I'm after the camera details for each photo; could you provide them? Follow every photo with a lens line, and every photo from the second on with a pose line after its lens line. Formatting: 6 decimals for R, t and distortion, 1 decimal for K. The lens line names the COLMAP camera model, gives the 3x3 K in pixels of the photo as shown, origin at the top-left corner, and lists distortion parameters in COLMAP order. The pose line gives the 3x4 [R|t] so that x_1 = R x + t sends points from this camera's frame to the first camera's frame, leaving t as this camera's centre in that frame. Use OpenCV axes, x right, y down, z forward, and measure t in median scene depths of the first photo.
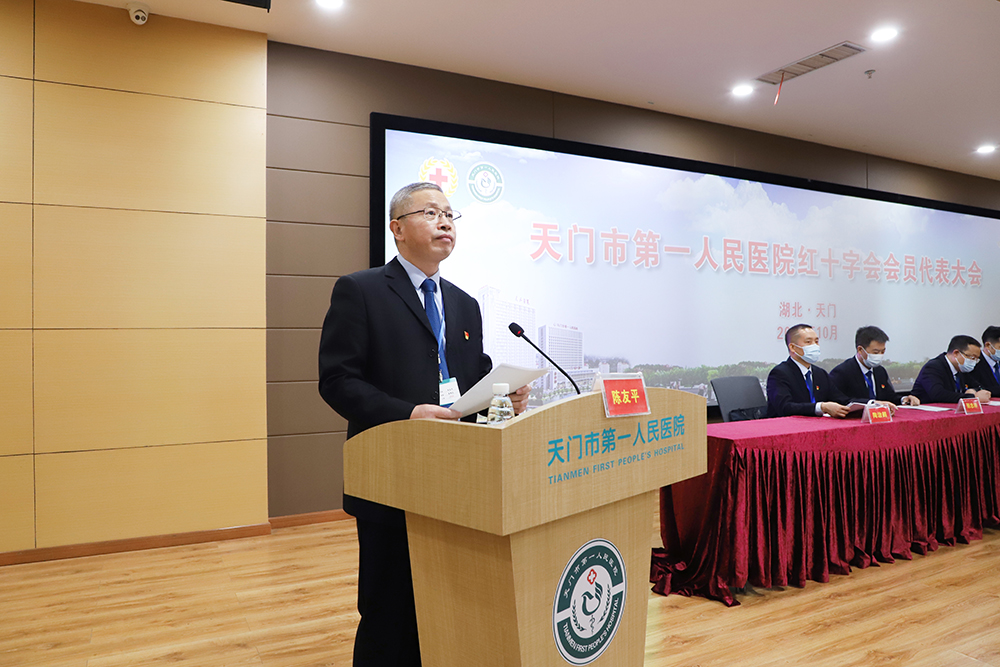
lens RADIAL K [[742.8, 0, 498.0], [0, 742.8, 343.1], [0, 0, 1]] dist [-0.084864, 0.054739]
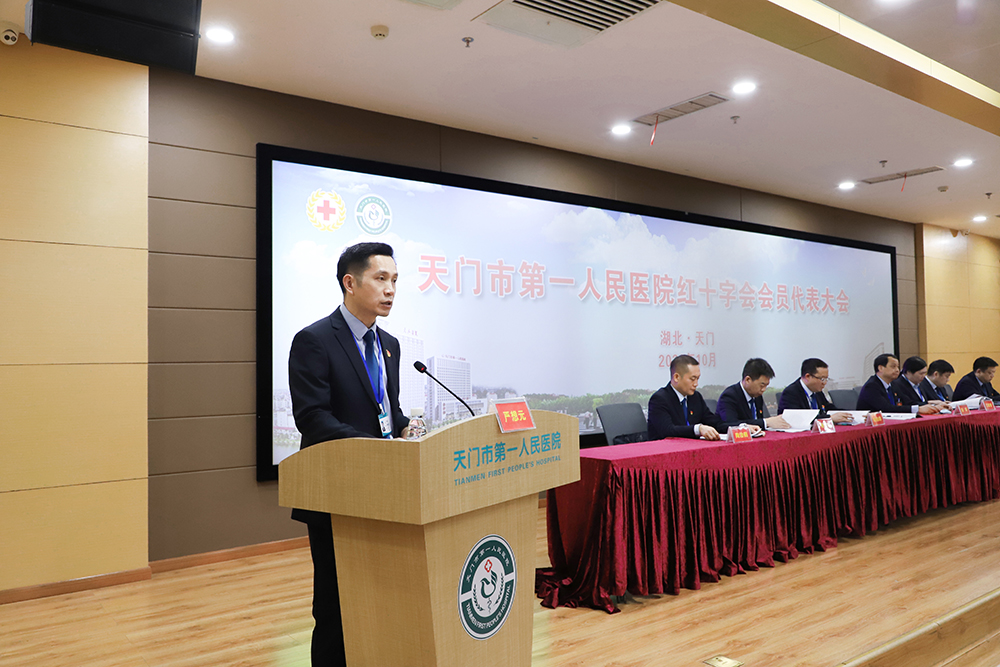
lens RADIAL K [[811.4, 0, 523.9], [0, 811.4, 306.0], [0, 0, 1]] dist [-0.011886, 0.000290]
pose [[0.983049, 0.000777, 0.183342, -0.027549], [0.014374, 0.996586, -0.081295, -0.001679], [-0.182779, 0.082552, 0.979682, -0.163925]]
